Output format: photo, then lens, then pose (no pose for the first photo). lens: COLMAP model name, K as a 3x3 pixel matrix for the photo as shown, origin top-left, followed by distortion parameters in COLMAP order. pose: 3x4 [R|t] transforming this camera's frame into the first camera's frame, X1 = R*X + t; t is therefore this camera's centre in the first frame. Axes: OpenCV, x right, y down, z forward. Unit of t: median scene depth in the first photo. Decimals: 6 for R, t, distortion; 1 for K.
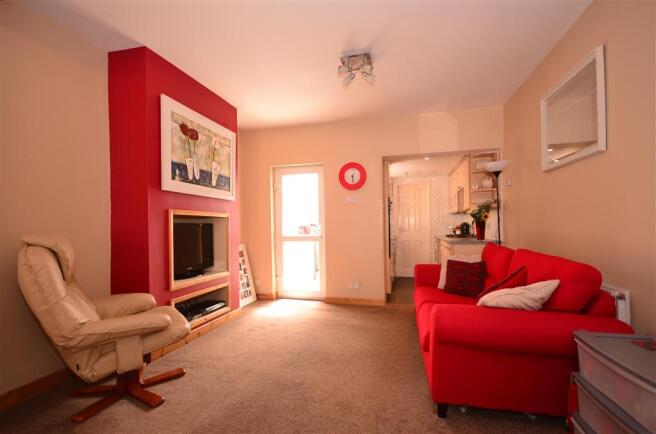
lens RADIAL K [[295.6, 0, 328.9], [0, 295.6, 225.9], [0, 0, 1]] dist [-0.001433, -0.000018]
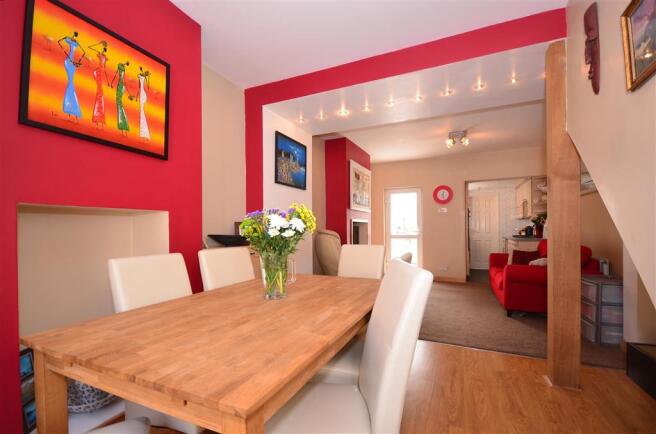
lens RADIAL K [[295.0, 0, 330.9], [0, 295.0, 228.8], [0, 0, 1]] dist [0.023371, 0.000013]
pose [[0.985043, 0.005557, -0.172218, -0.275073], [-0.005216, 0.999983, 0.002434, 0.003016], [0.172228, -0.001500, 0.985056, -0.708738]]
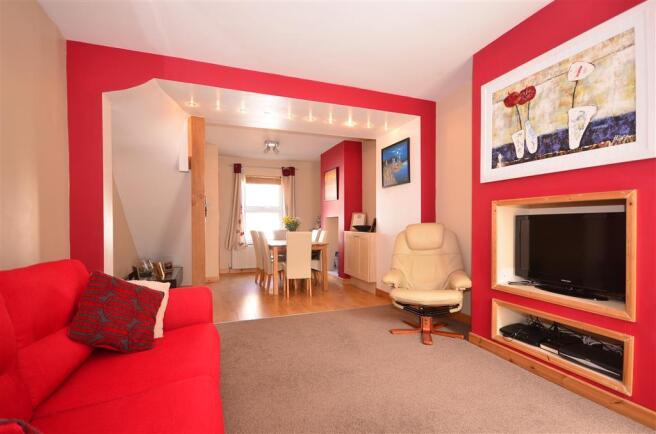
lens RADIAL K [[304.3, 0, 329.1], [0, 304.3, 226.8], [0, 0, 1]] dist [0.000051, -0.000032]
pose [[-0.819541, 0.017682, -0.572747, 0.345549], [0.011346, 0.999829, 0.014632, 0.003758], [0.572908, 0.005493, -0.819601, 1.186763]]
